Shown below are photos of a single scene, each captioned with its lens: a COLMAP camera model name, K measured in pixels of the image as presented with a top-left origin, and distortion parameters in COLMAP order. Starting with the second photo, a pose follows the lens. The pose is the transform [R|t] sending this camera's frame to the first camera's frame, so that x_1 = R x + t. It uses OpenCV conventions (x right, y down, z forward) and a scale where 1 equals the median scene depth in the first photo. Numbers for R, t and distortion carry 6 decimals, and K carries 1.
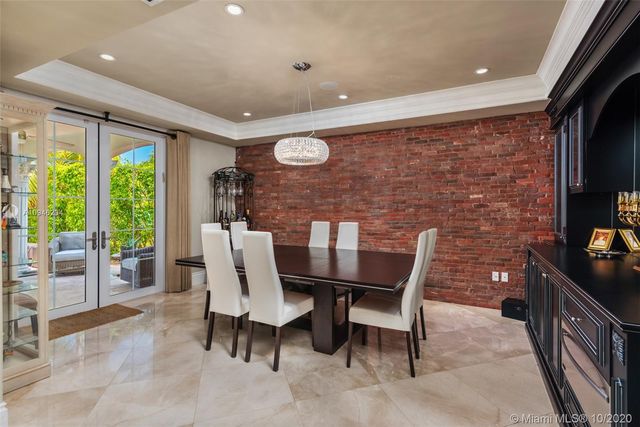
lens RADIAL K [[311.6, 0, 315.7], [0, 311.6, 215.6], [0, 0, 1]] dist [-0.023650, 0.000551]
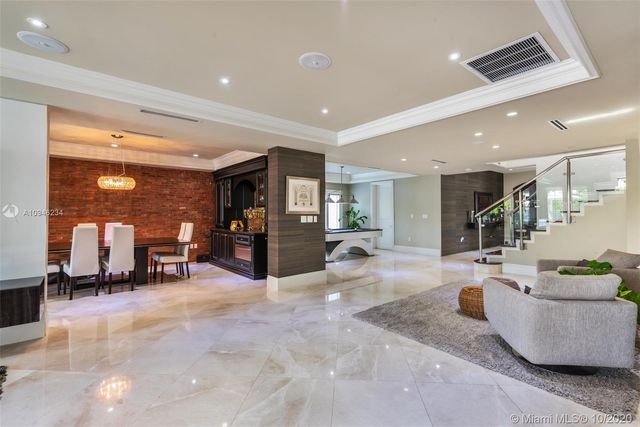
lens RADIAL K [[311.6, 0, 315.7], [0, 311.6, 215.6], [0, 0, 1]] dist [-0.023650, 0.000551]
pose [[0.409491, -0.004981, 0.912301, -0.930779], [0.026542, 0.999627, -0.006456, 0.022905], [-0.911928, 0.026858, 0.409470, -0.590525]]
